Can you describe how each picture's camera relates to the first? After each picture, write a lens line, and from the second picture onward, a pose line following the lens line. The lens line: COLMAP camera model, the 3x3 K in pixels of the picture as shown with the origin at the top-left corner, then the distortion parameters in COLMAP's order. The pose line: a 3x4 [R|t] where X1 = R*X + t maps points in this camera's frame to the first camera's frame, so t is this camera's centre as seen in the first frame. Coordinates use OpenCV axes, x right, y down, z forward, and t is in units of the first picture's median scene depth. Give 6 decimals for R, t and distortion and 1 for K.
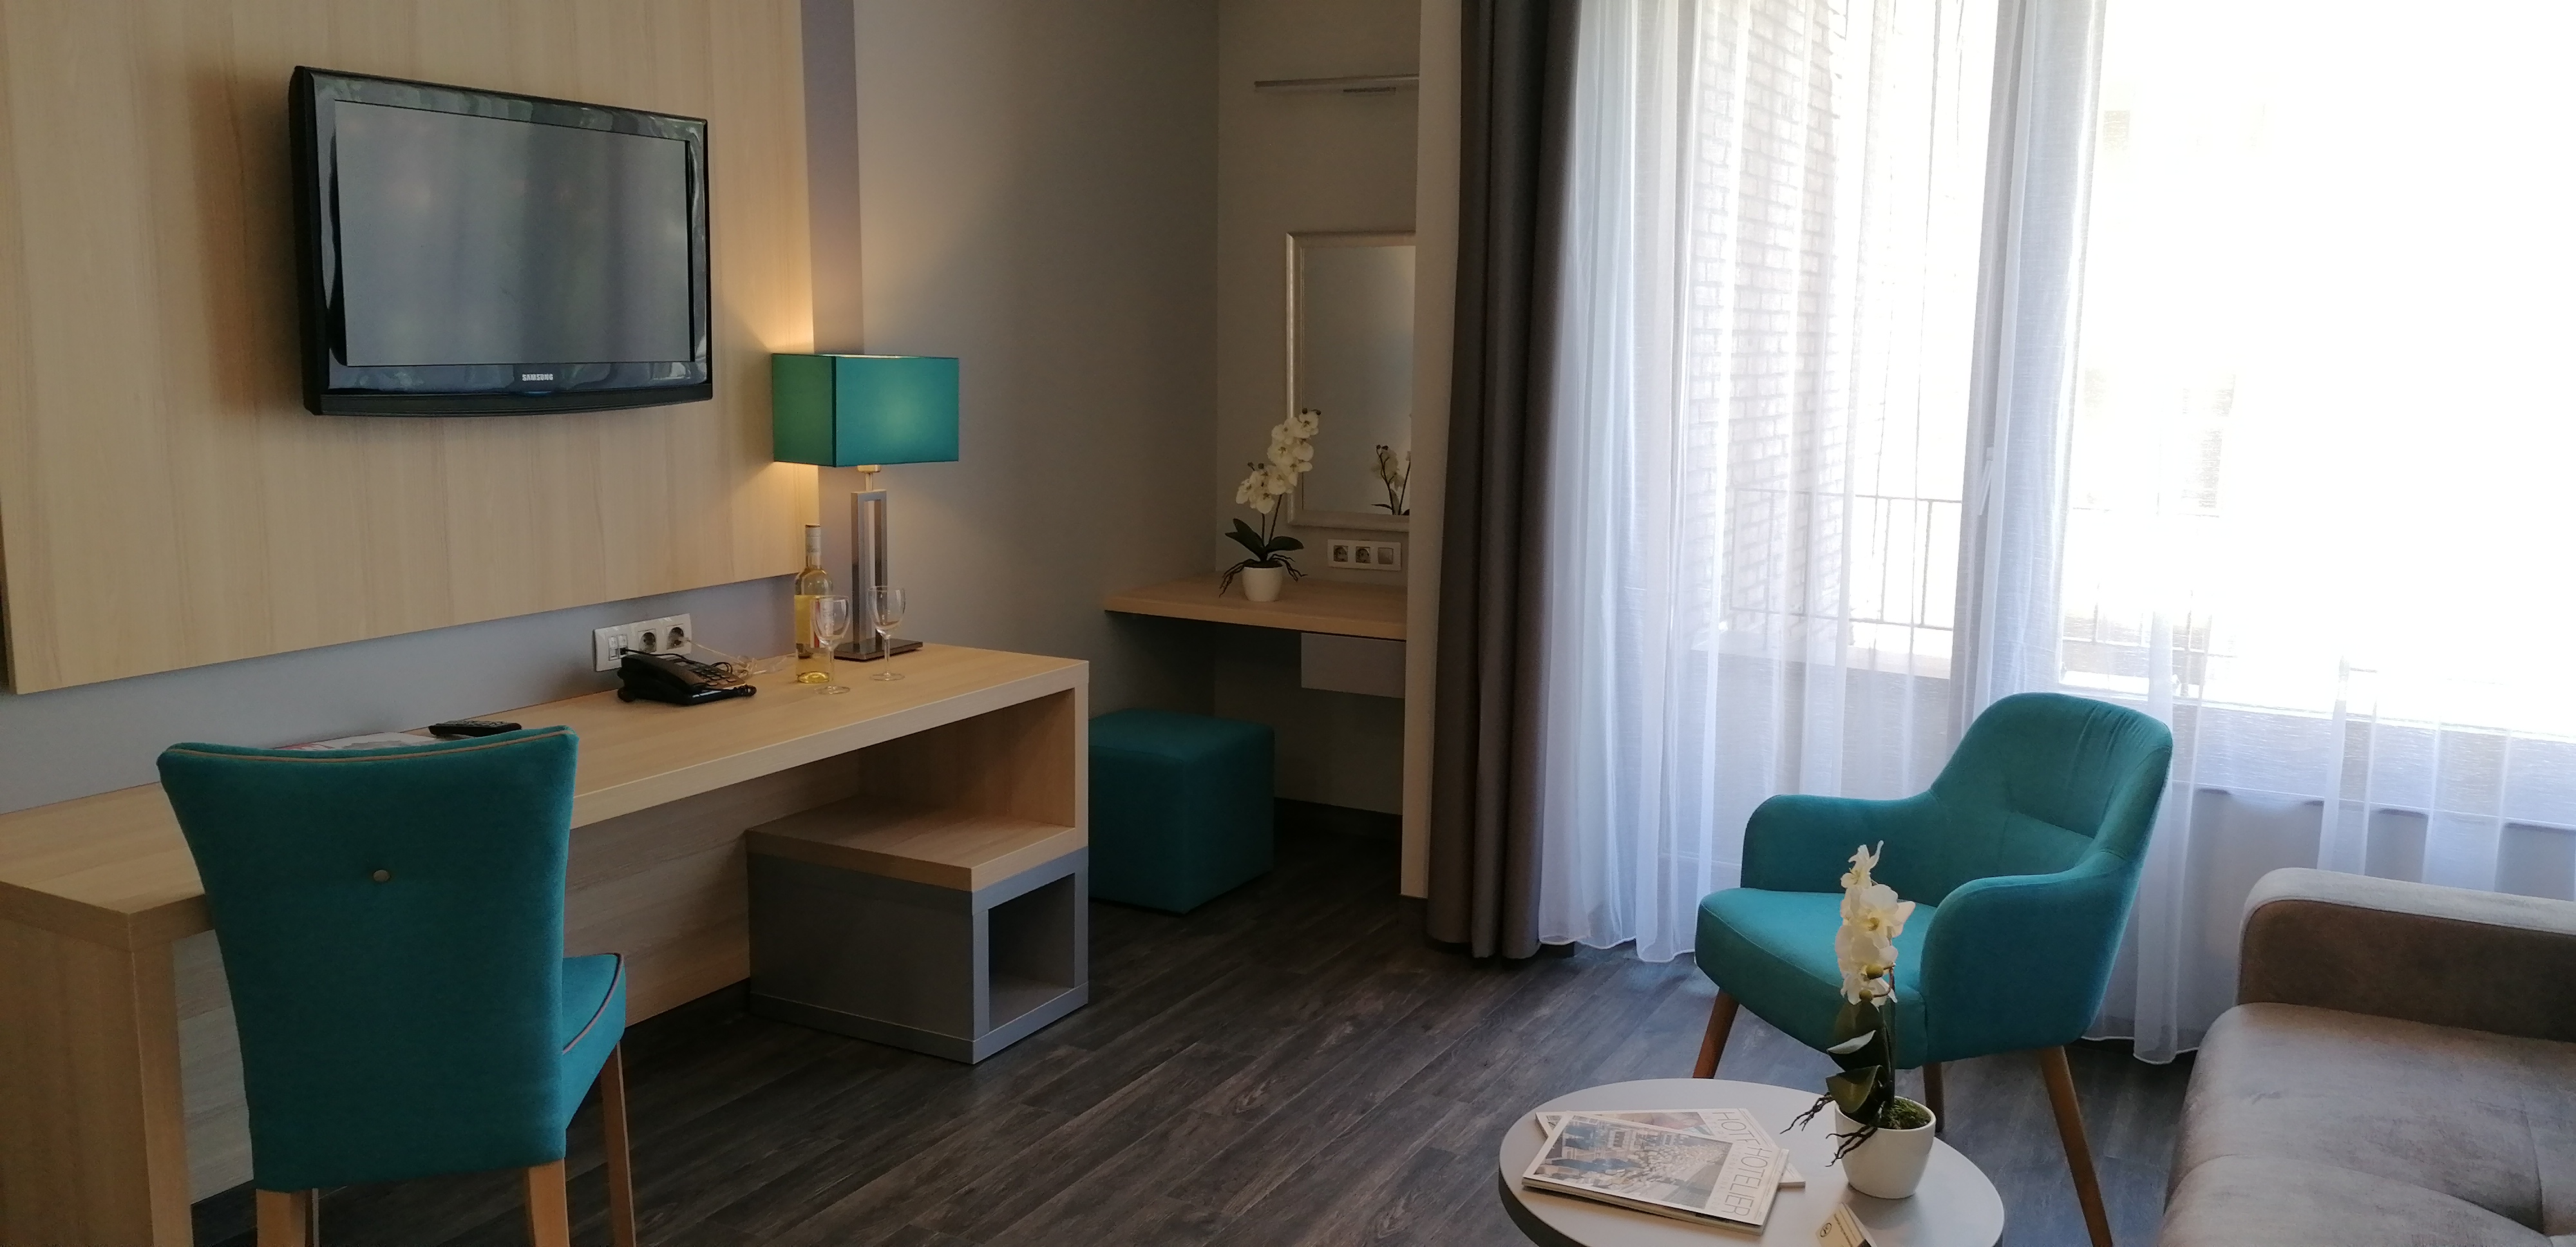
lens RADIAL K [[1971.8, 0, 1298.3], [0, 1971.8, 616.2], [0, 0, 1]] dist [0.043310, -0.043778]
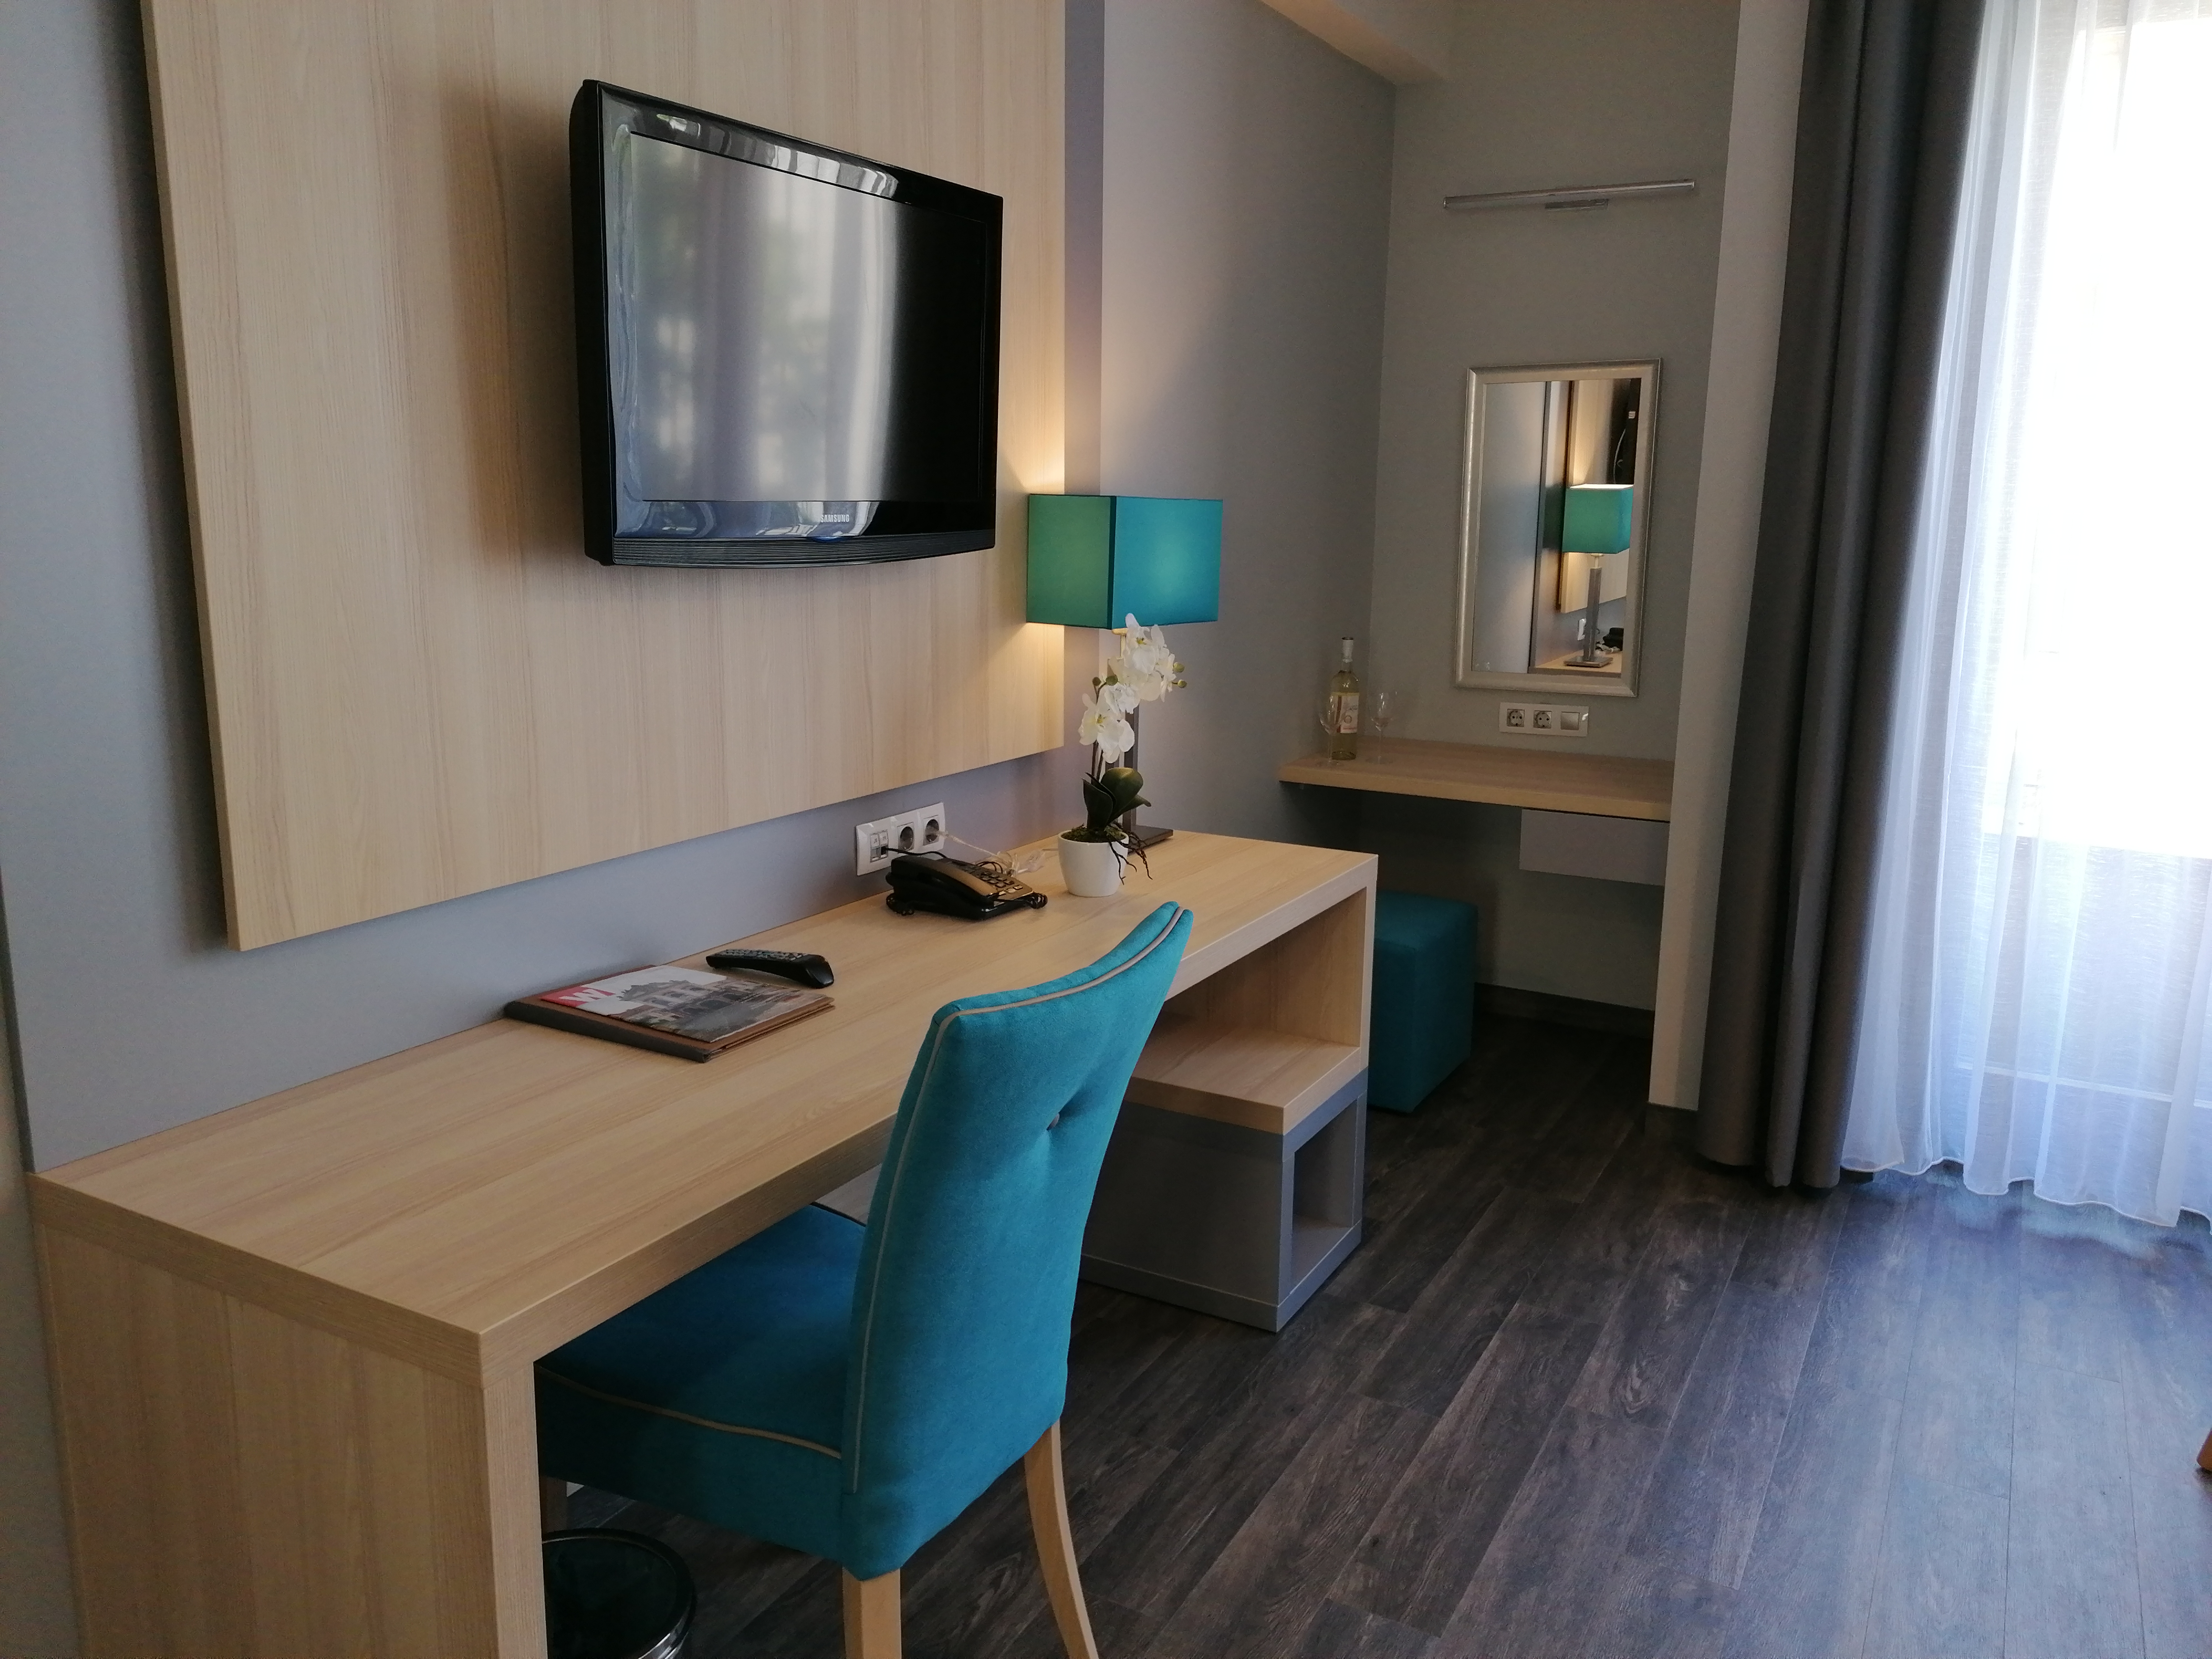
lens RADIAL K [[1693.3, 0, 1089.8], [0, 1693.3, 824.7], [0, 0, 1]] dist [0.036732, -0.017117]
pose [[0.999657, 0.004944, -0.025716, -0.236247], [-0.003733, 0.998892, 0.046906, -0.027165], [0.025919, -0.046794, 0.998568, 0.288630]]
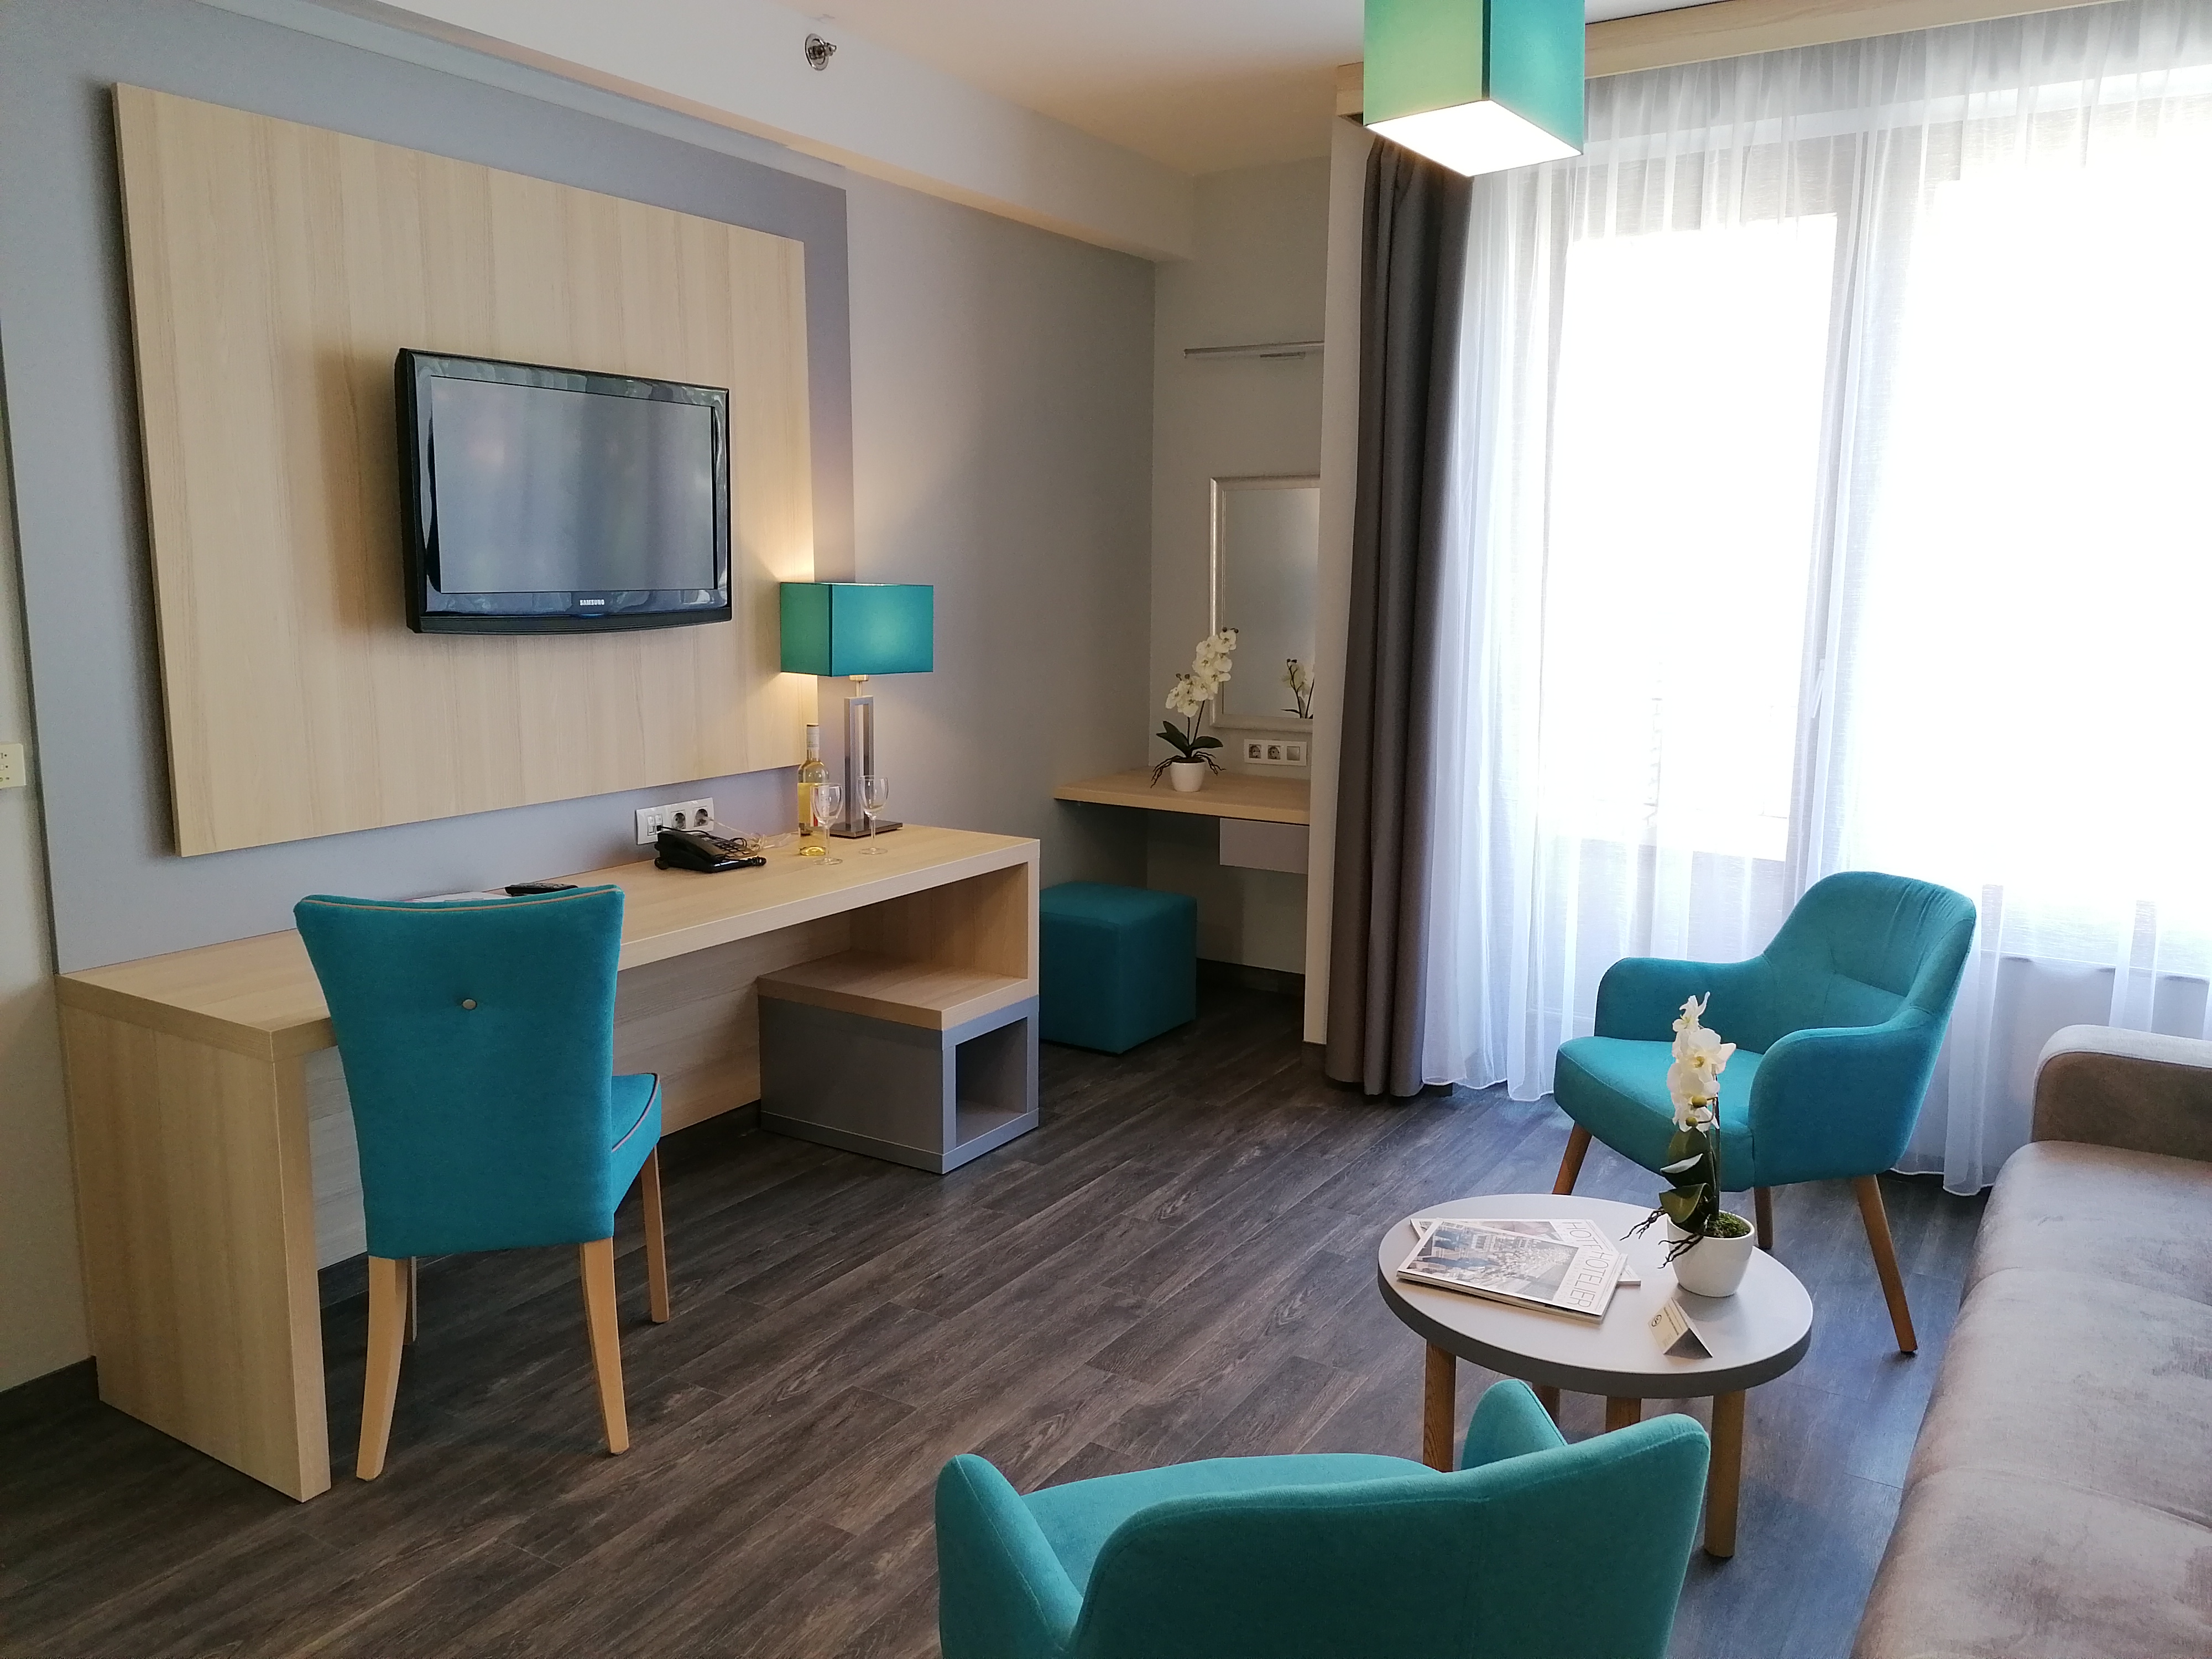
lens RADIAL K [[1693.3, 0, 1103.7], [0, 1693.3, 825.9], [0, 0, 1]] dist [0.036732, -0.017117]
pose [[0.997461, 0.006169, -0.070949, 0.005133], [-0.005446, 0.999931, 0.010378, 0.003981], [0.071008, -0.009965, 0.997426, -0.019204]]
